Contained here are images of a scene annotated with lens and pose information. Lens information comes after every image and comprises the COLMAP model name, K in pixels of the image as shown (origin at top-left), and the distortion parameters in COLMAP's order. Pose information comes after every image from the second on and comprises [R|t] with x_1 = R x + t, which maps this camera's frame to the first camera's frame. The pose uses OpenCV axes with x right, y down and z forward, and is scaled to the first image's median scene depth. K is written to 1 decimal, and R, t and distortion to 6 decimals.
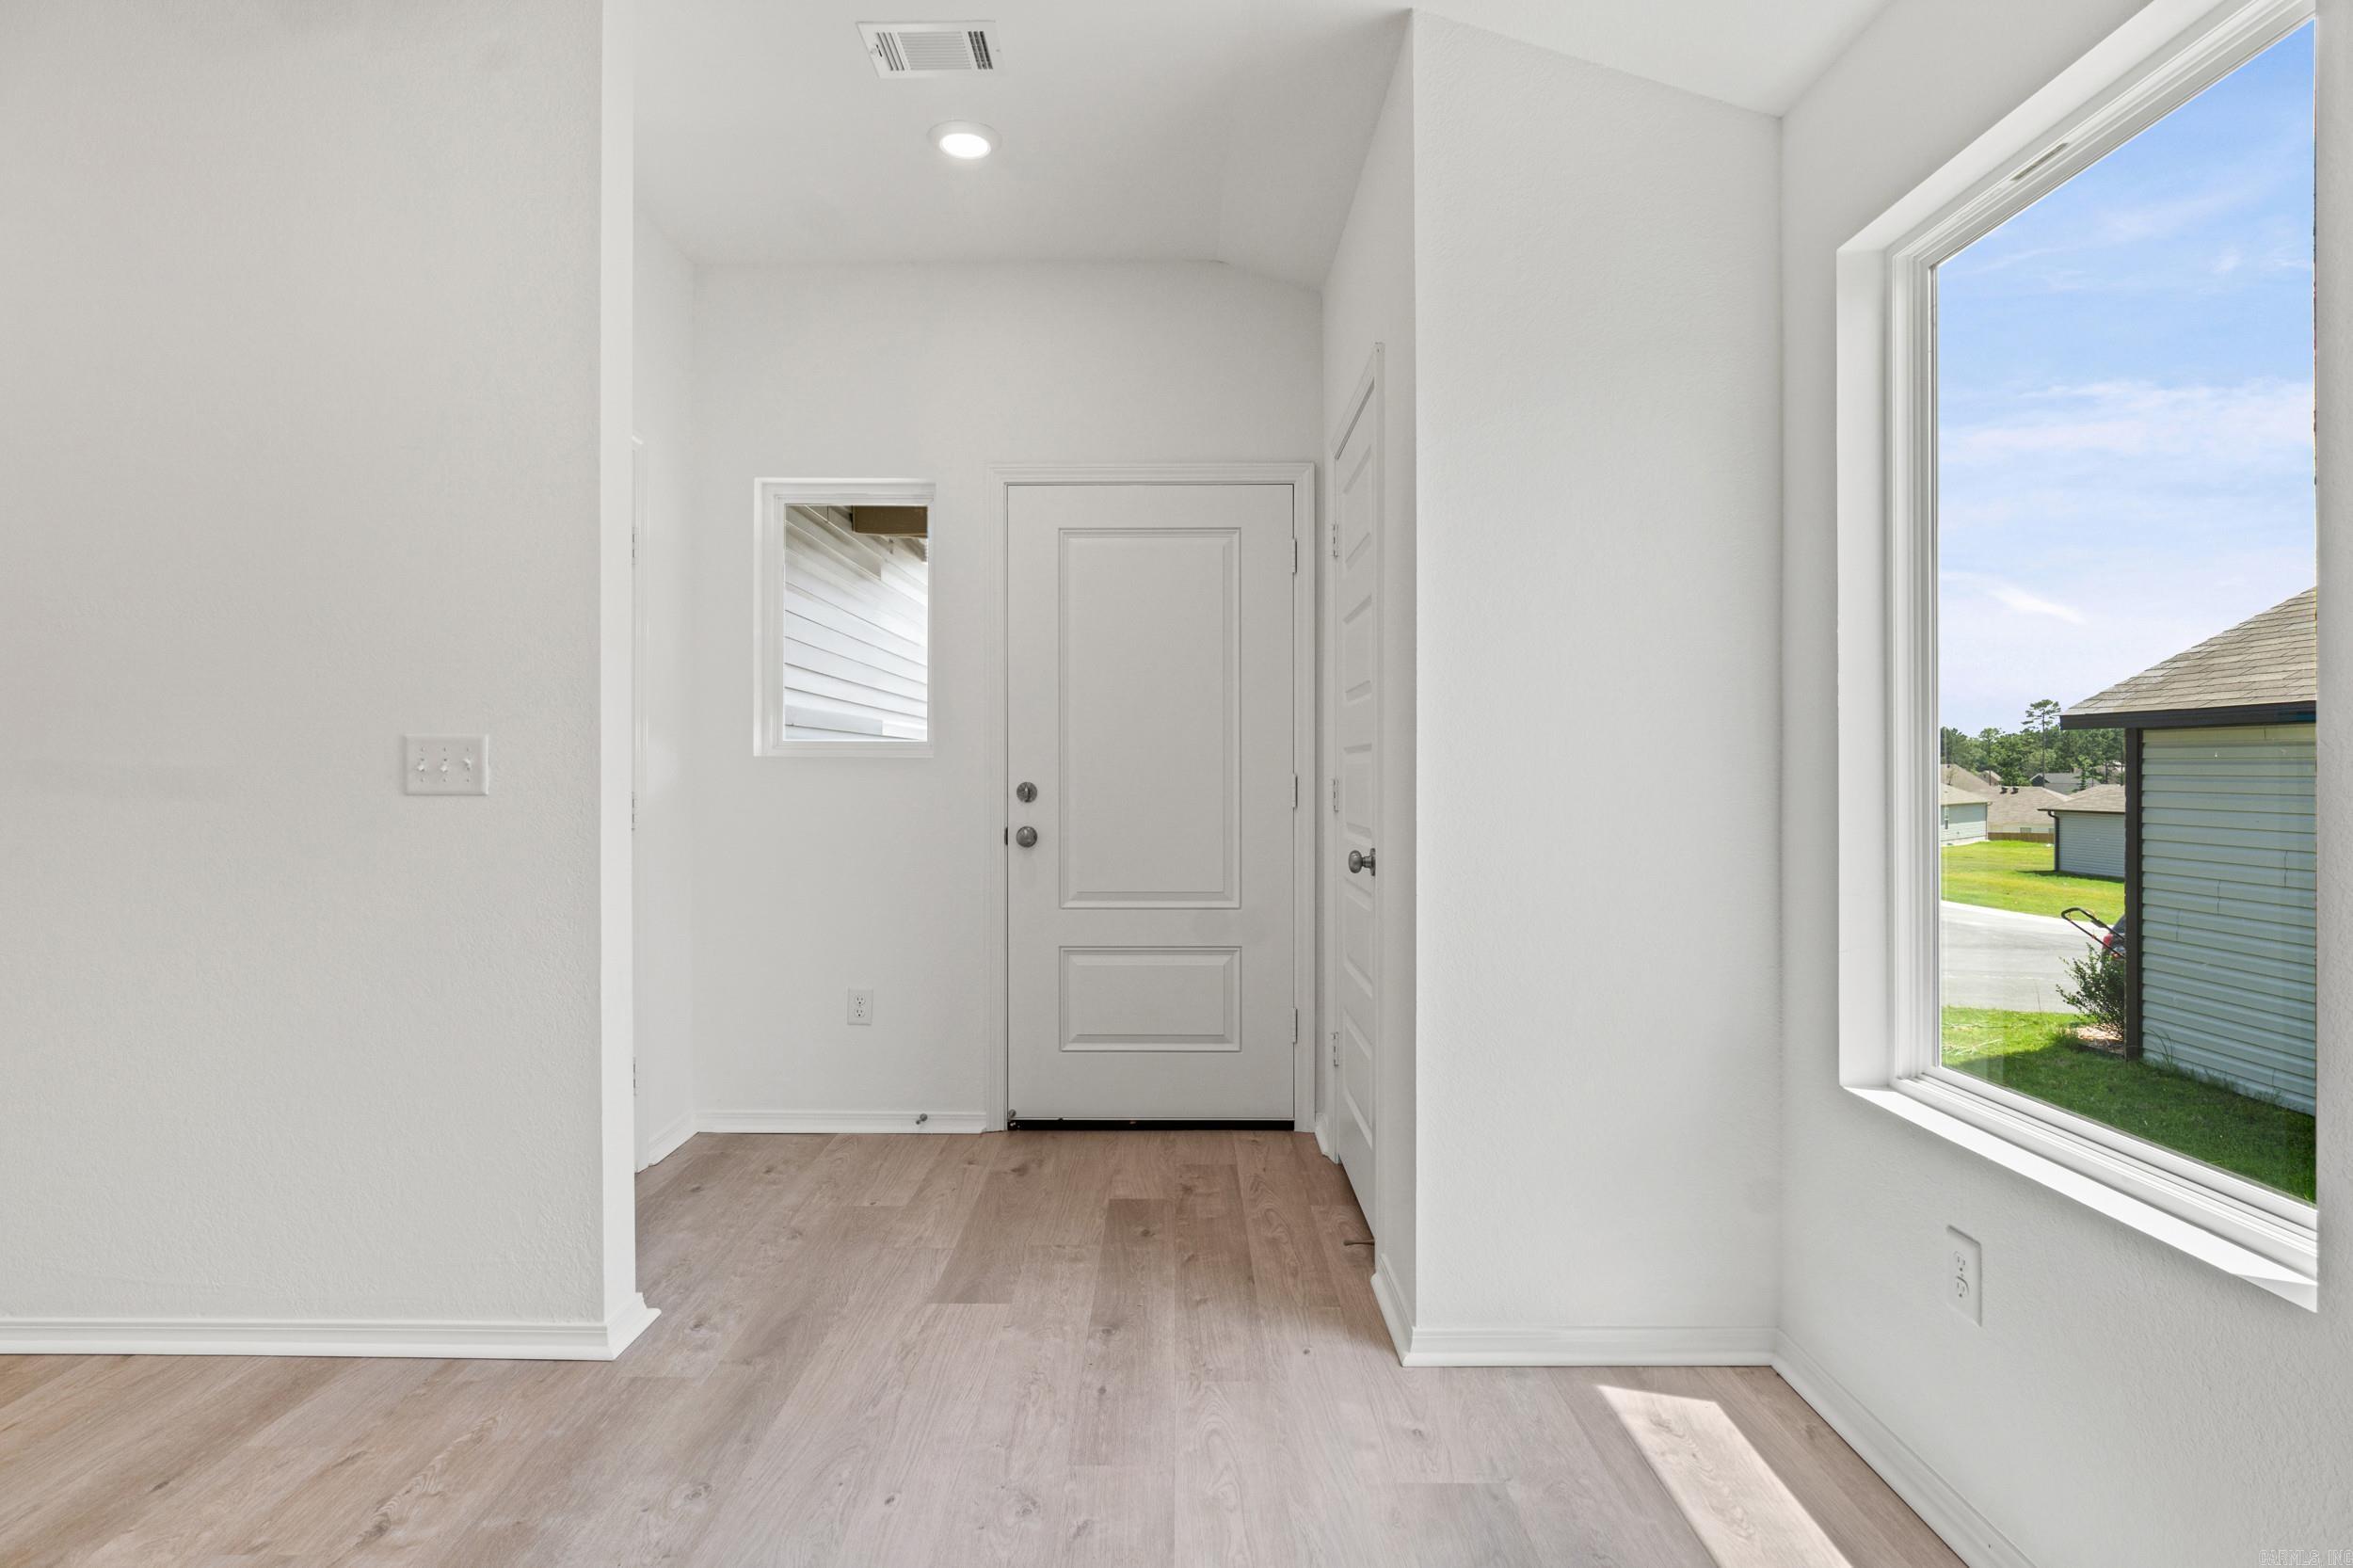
lens RADIAL K [[1189.4, 0, 1157.9], [0, 1189.4, 775.1], [0, 0, 1]] dist [-0.007403, 0.003814]
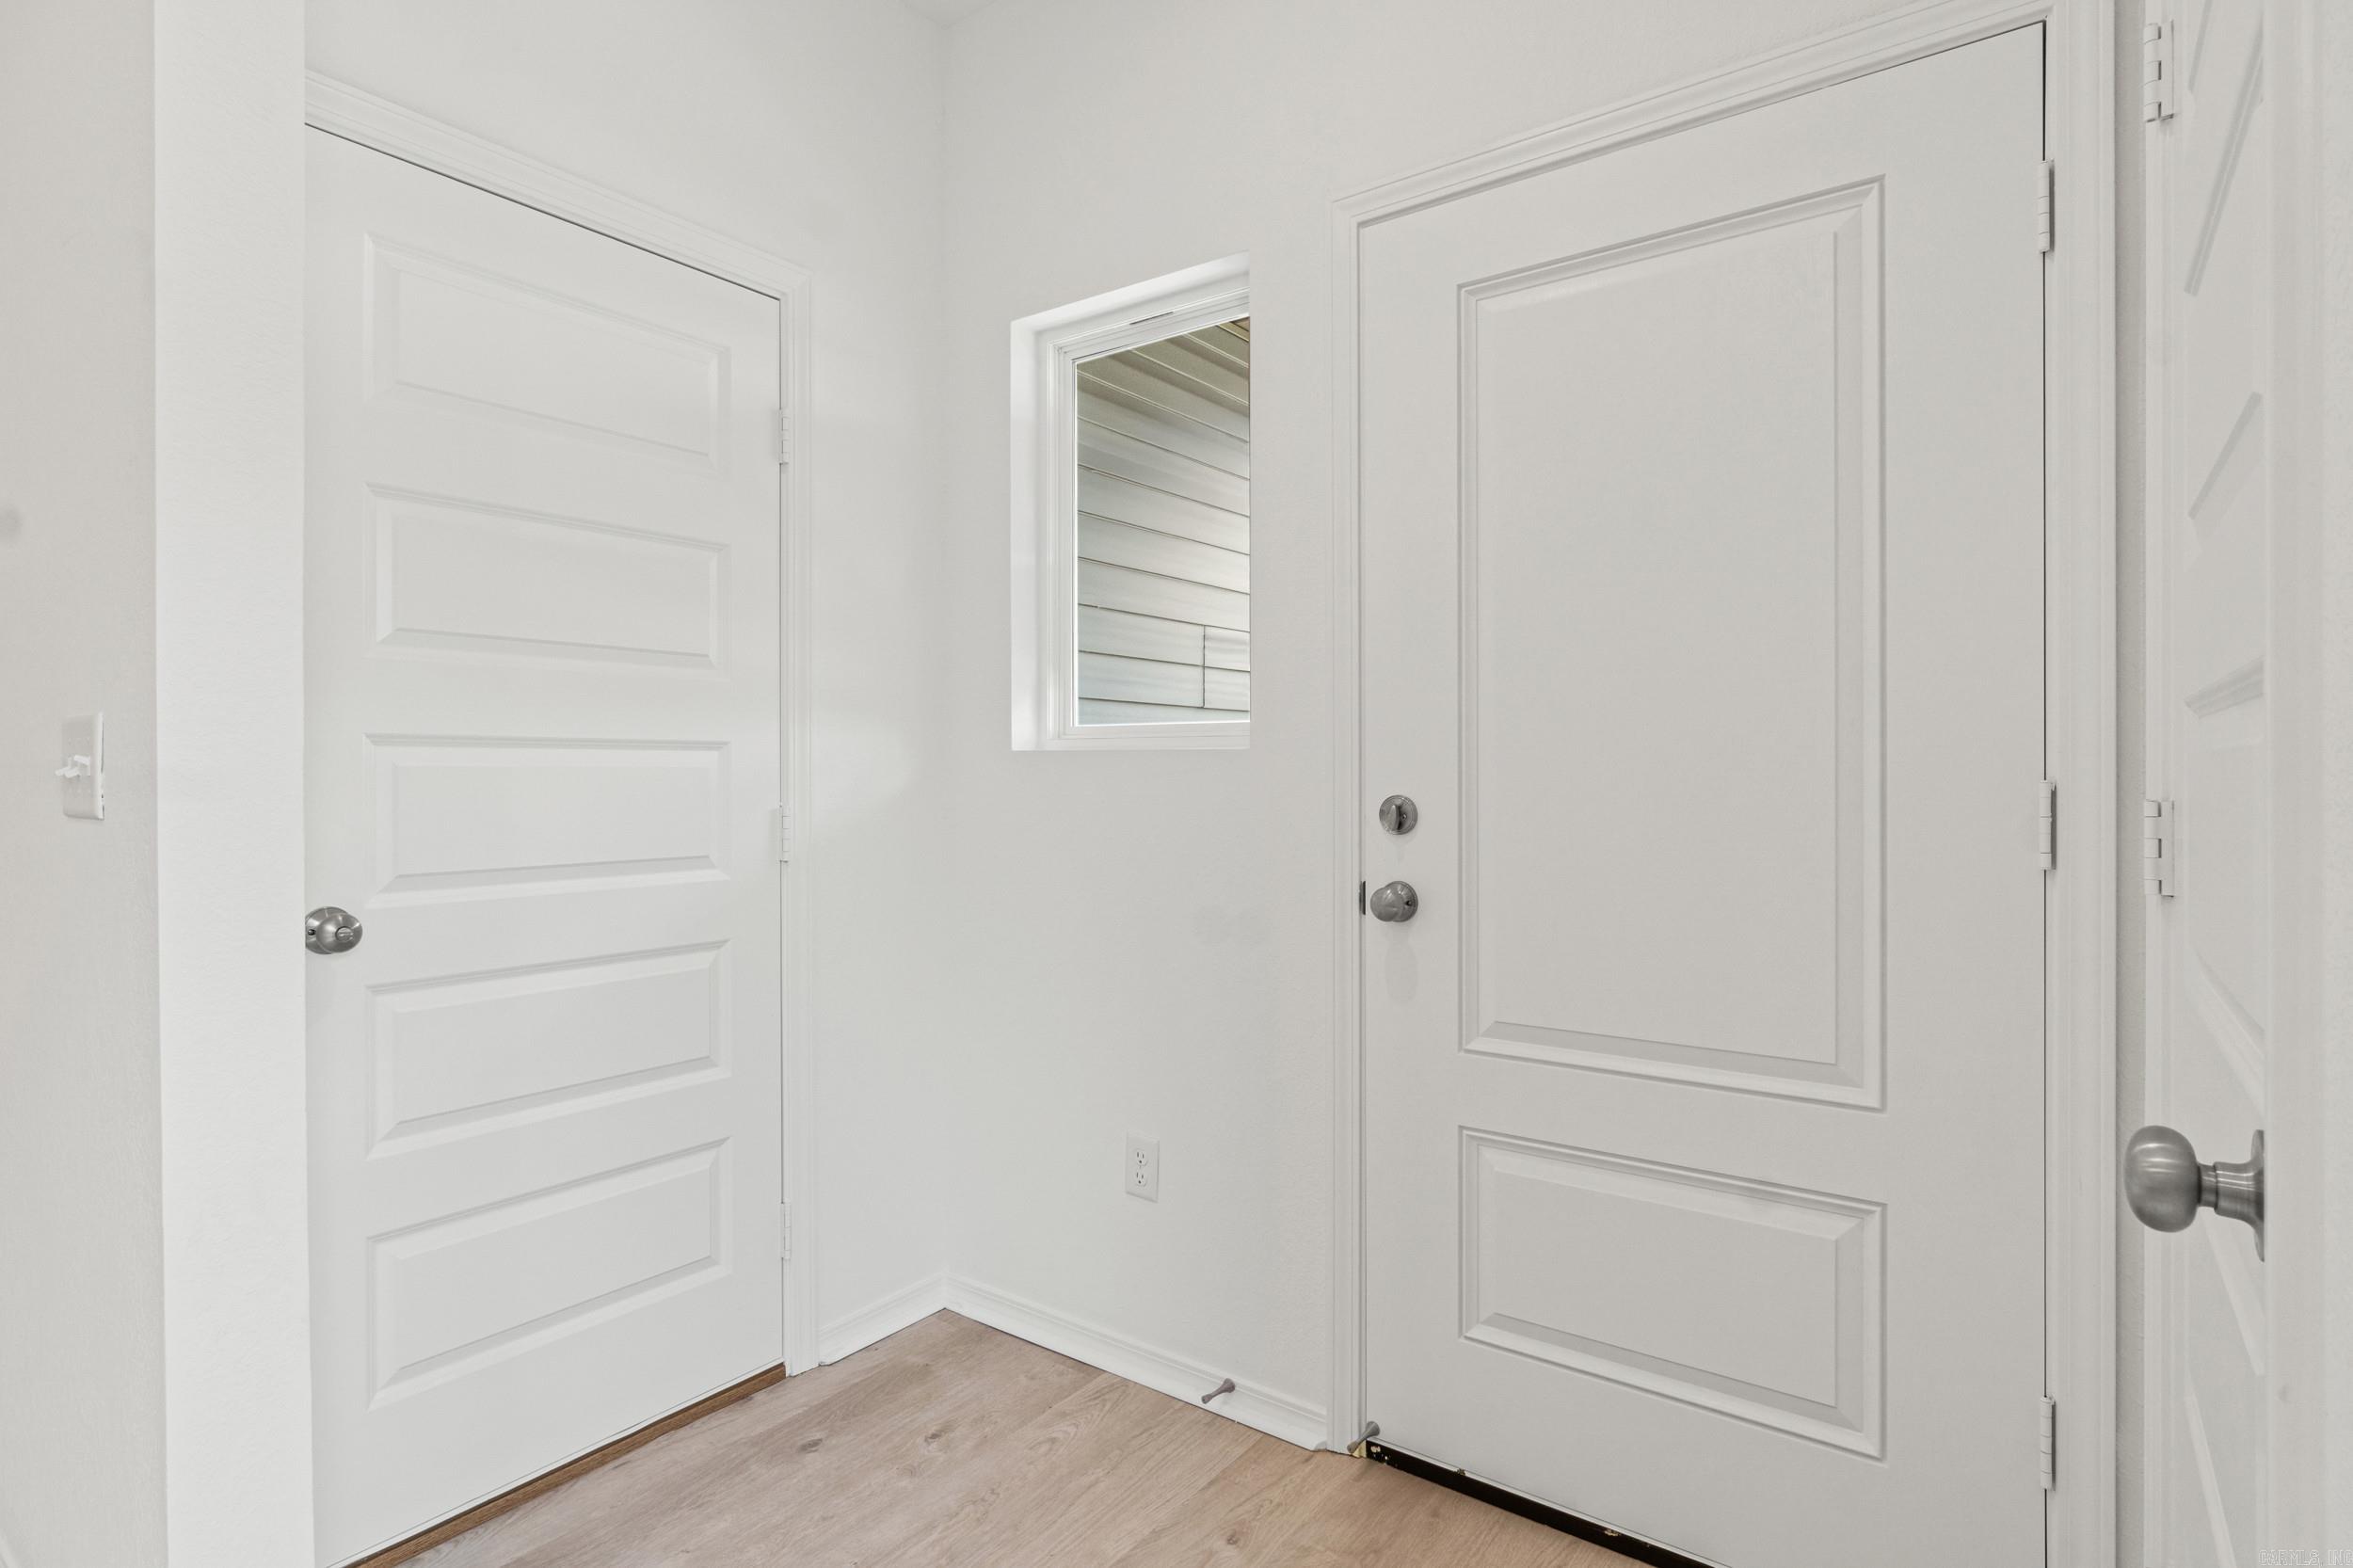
lens RADIAL K [[1189.4, 0, 1157.9], [0, 1189.4, 775.1], [0, 0, 1]] dist [-0.007403, 0.003814]
pose [[0.808804, 0.001354, -0.588077, 0.120403], [-0.001349, 0.999999, 0.000447, -0.003188], [0.588077, 0.000432, 0.808805, 0.587489]]
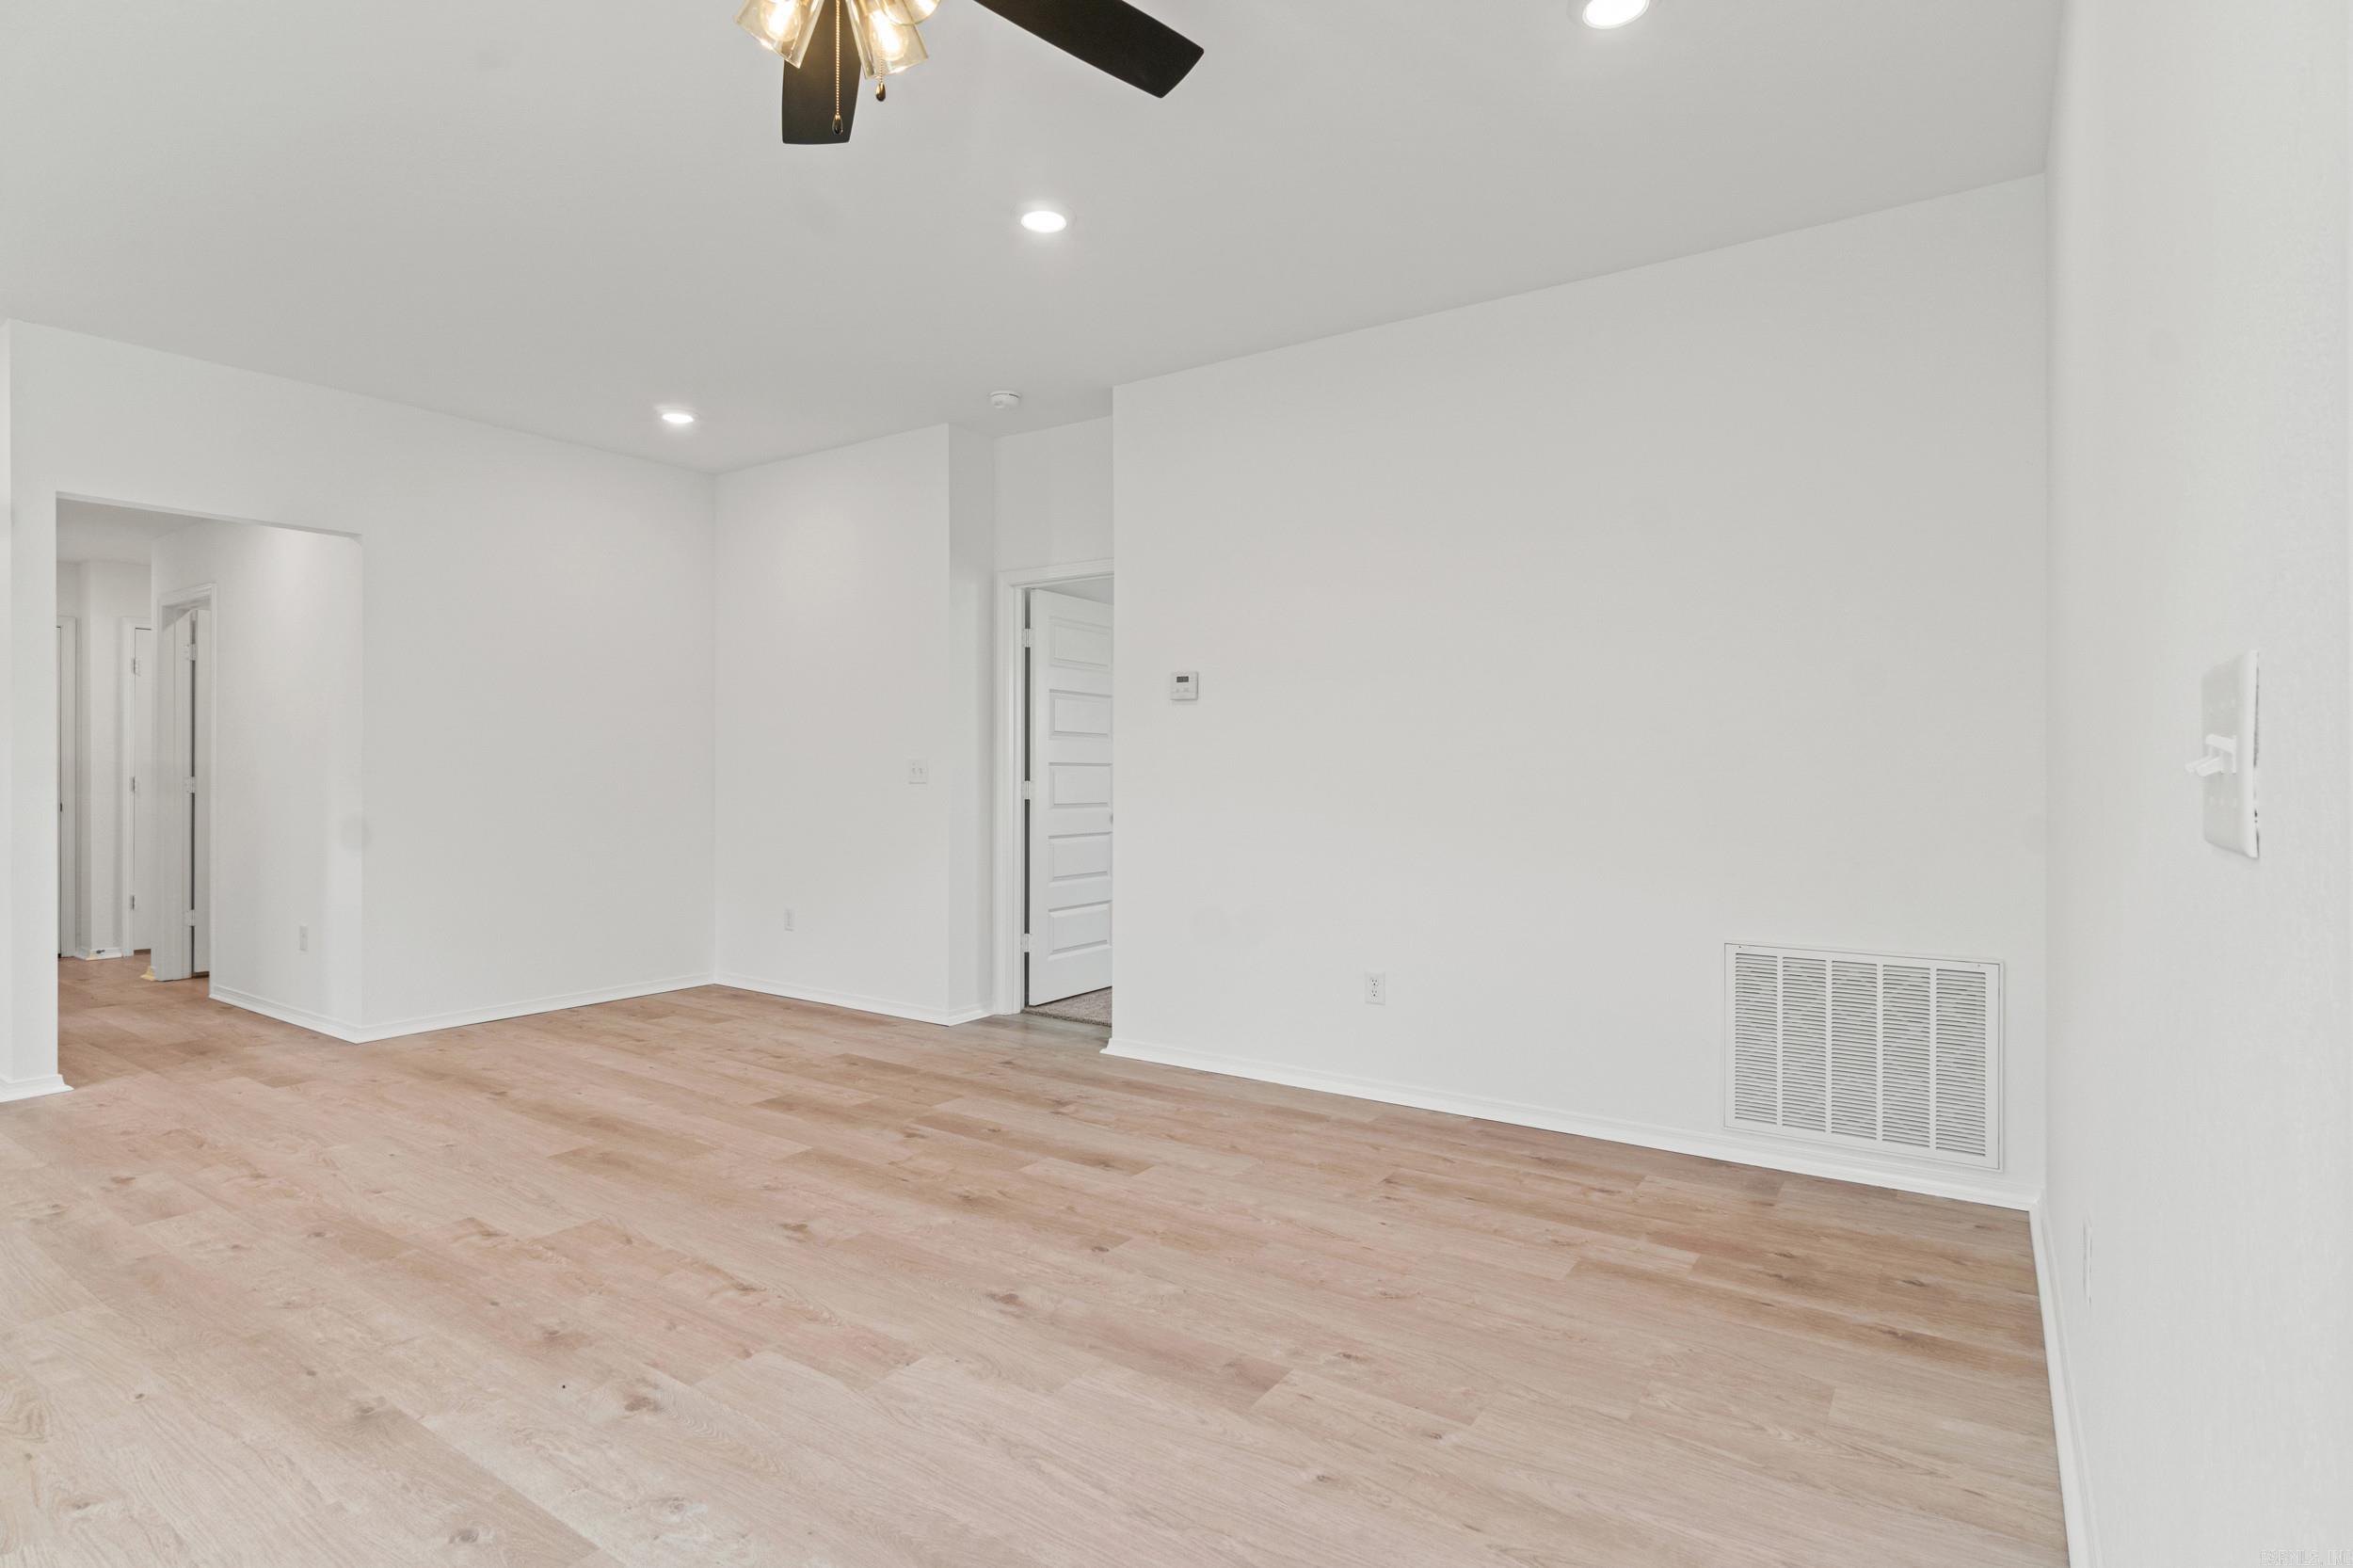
lens RADIAL K [[1197.2, 0, 1157.4], [0, 1197.2, 784.9], [0, 0, 1]] dist [-0.011635, 0.002105]
pose [[-0.558363, 0.011652, -0.829515, -0.125746], [-0.002515, 0.999873, 0.015738, -0.003034], [0.829593, 0.010874, -0.558262, 0.658562]]
